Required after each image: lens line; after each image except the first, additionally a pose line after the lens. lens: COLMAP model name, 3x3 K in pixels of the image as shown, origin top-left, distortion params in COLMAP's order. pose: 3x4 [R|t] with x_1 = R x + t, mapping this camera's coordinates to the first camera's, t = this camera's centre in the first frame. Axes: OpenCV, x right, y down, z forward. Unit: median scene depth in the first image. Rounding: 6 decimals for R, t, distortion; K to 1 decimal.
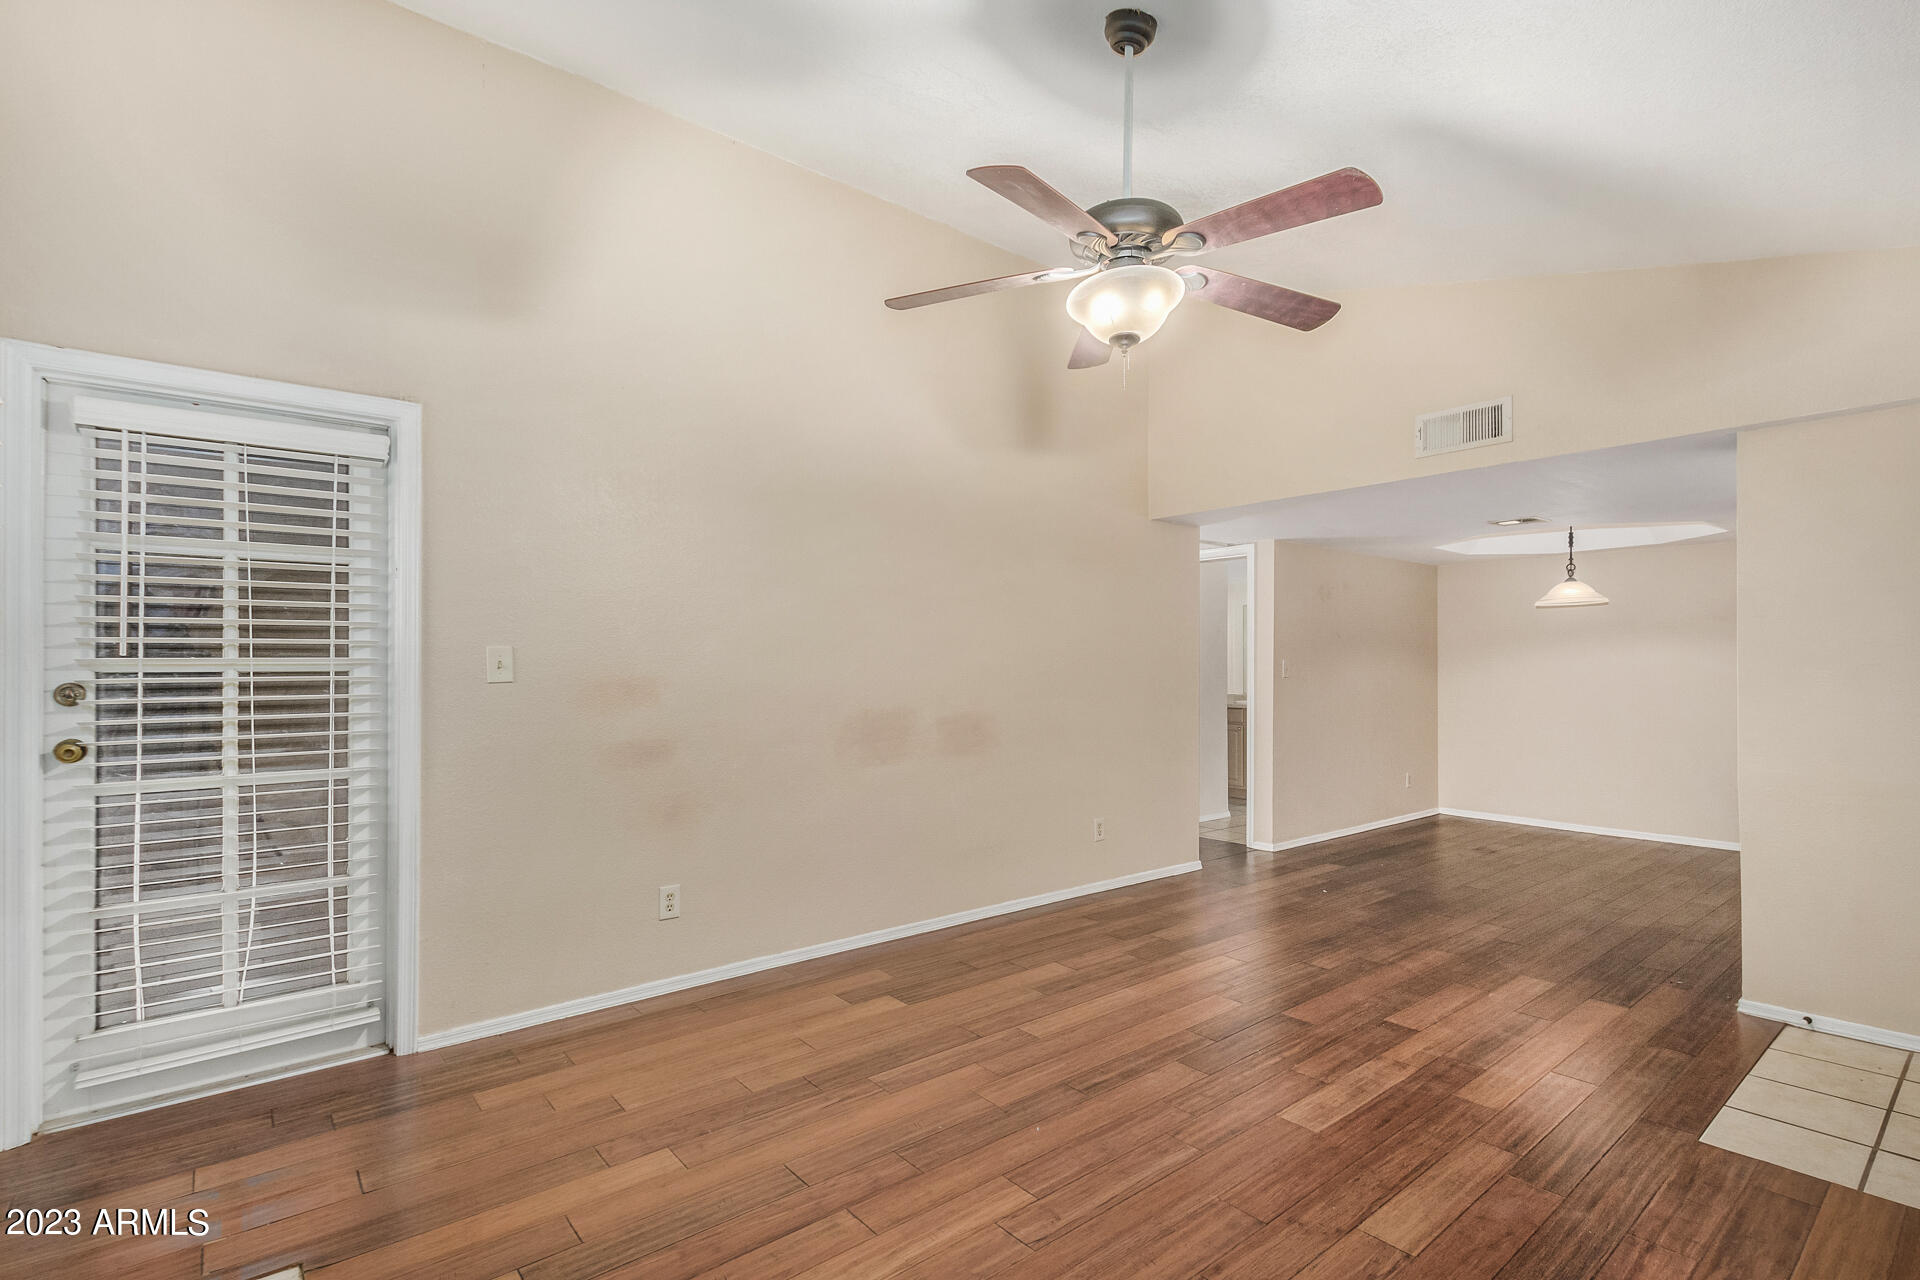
lens RADIAL K [[892.1, 0, 920.7], [0, 892.1, 648.1], [0, 0, 1]] dist [-0.000388, -0.000682]
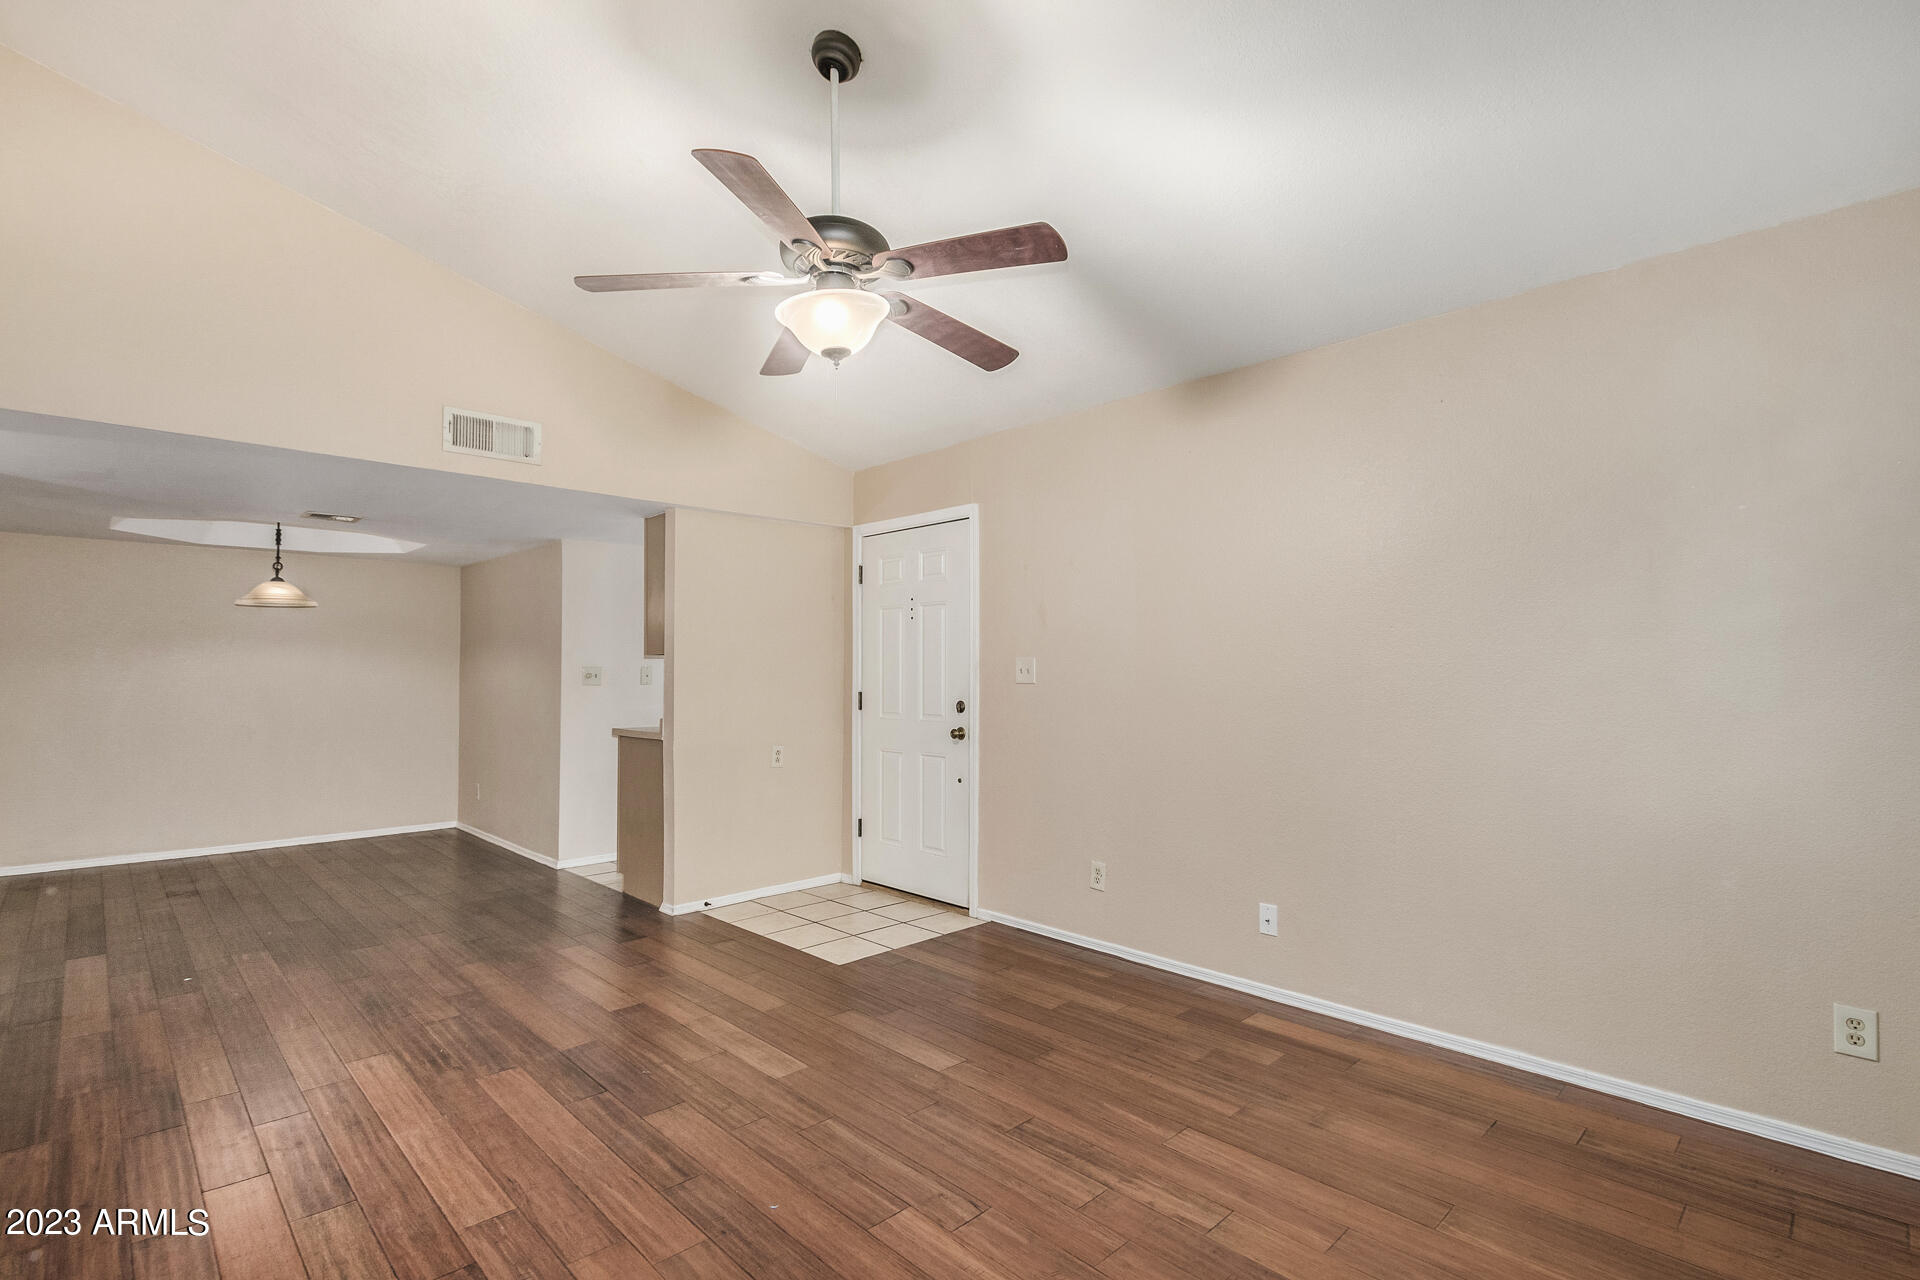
lens RADIAL K [[897.3, 0, 1011.7], [0, 897.3, 633.8], [0, 0, 1]] dist [0.003714, -0.000394]
pose [[-0.136706, 0.041595, 0.989738, -0.683952], [-0.019934, 0.998800, -0.044729, 0.016429], [-0.990411, -0.025844, -0.135713, 0.787954]]
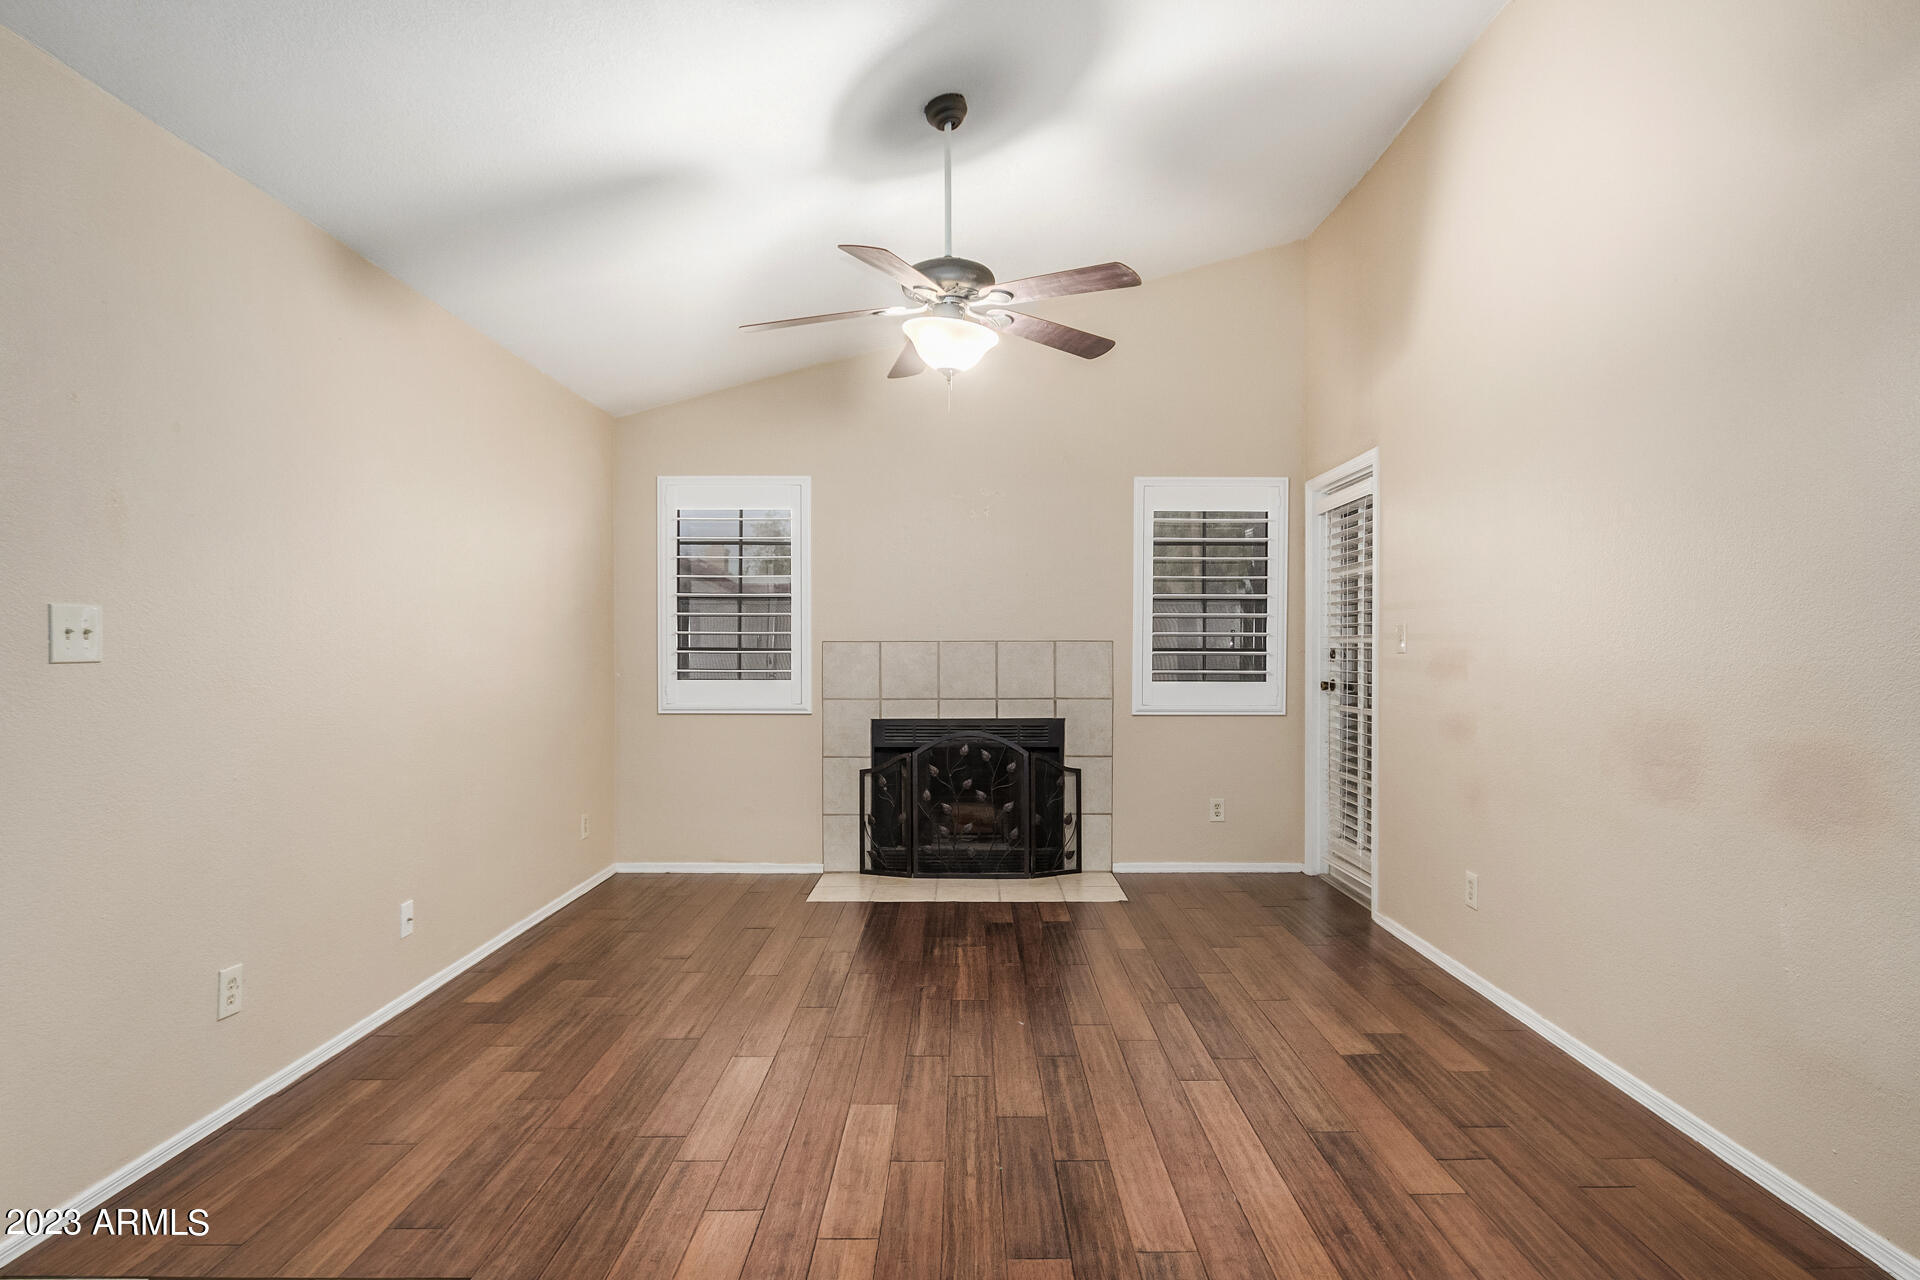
lens RADIAL K [[1039.7, 0, 982.9], [0, 1039.7, 643.3], [0, 0, 1]] dist [-0.002399, -0.000108]
pose [[-0.605017, -0.000966, -0.796212, 1.093598], [0.015970, 0.999783, -0.013349, 0.048492], [0.796052, -0.020792, -0.604871, 1.567856]]
